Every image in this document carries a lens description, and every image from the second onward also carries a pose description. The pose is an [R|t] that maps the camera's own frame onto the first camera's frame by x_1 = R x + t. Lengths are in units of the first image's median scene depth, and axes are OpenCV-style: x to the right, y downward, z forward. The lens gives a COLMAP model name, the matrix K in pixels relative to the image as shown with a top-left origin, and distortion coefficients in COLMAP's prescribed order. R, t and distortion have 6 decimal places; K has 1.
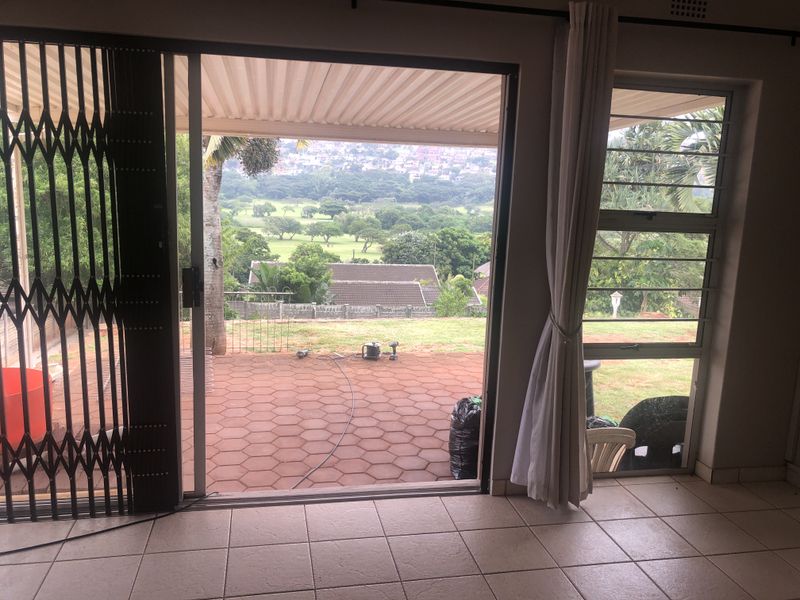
lens RADIAL K [[658.4, 0, 400.0], [0, 658.4, 307.2], [0, 0, 1]] dist [0.012575, -0.002793]
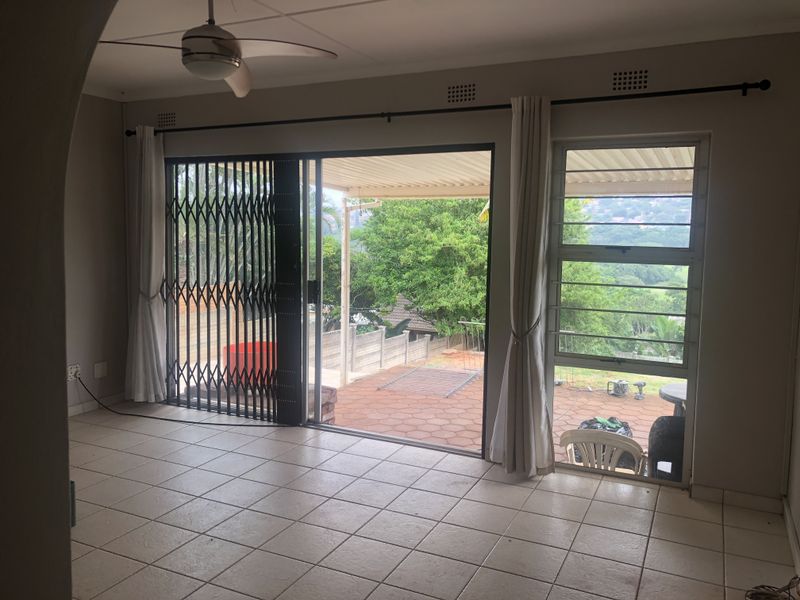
lens RADIAL K [[658.4, 0, 401.0], [0, 658.4, 294.8], [0, 0, 1]] dist [0.012575, -0.002793]
pose [[0.794503, 0.032523, -0.606389, 0.760023], [-0.096630, 0.992613, -0.073369, 0.067258], [0.599523, 0.116887, 0.791776, -0.172576]]
